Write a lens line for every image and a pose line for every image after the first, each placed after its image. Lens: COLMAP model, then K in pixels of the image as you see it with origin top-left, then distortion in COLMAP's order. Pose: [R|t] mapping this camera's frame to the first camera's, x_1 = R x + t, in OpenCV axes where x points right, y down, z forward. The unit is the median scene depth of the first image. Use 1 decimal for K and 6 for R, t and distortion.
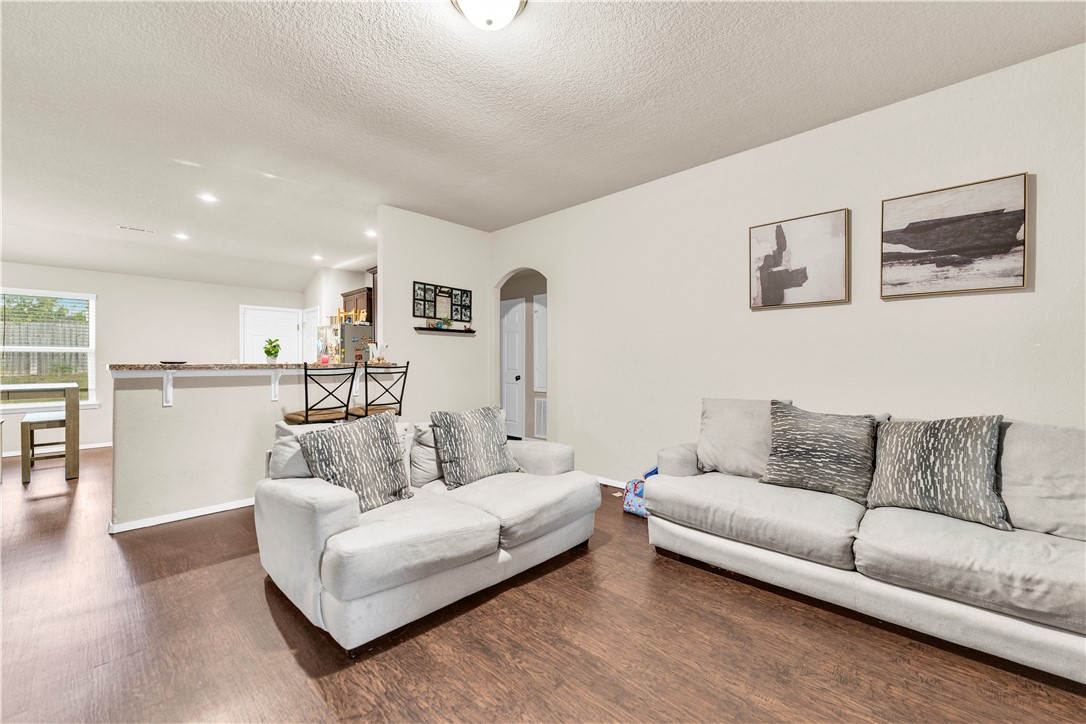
lens RADIAL K [[441.3, 0, 535.9], [0, 441.3, 363.1], [0, 0, 1]] dist [0.004066, -0.000592]
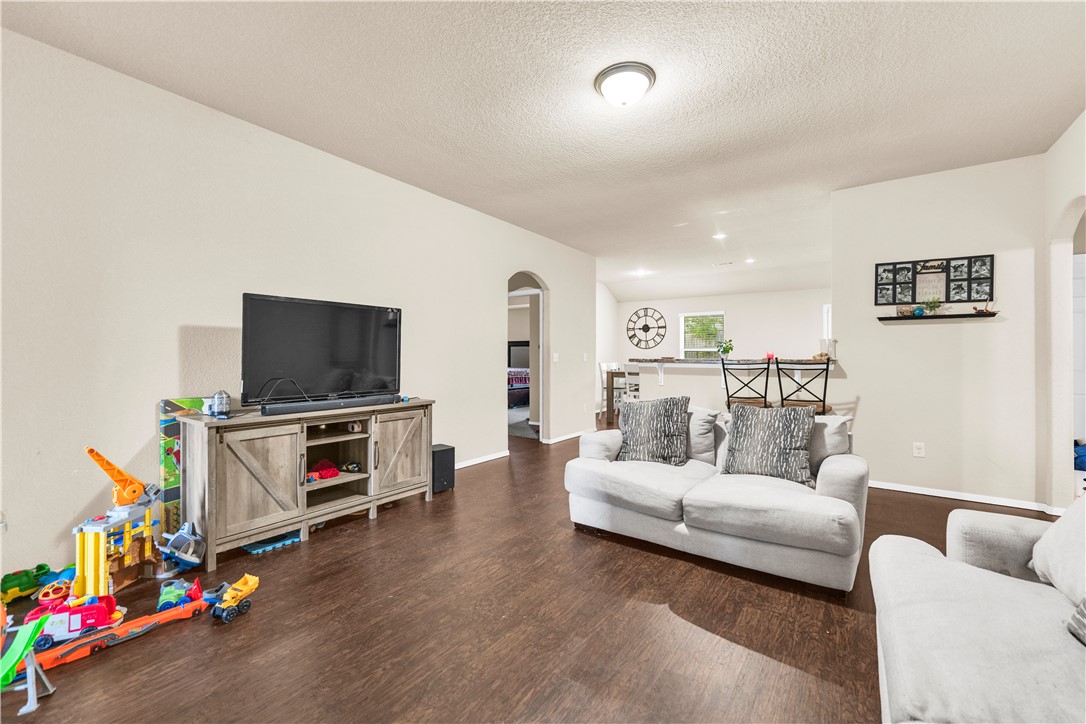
lens RADIAL K [[441.3, 0, 532.4], [0, 441.3, 360.6], [0, 0, 1]] dist [0.004066, -0.000592]
pose [[0.144854, 0.010582, -0.989396, 0.469830], [-0.004369, 0.999940, 0.010055, -0.003642], [0.989443, 0.002866, 0.144891, 0.212294]]
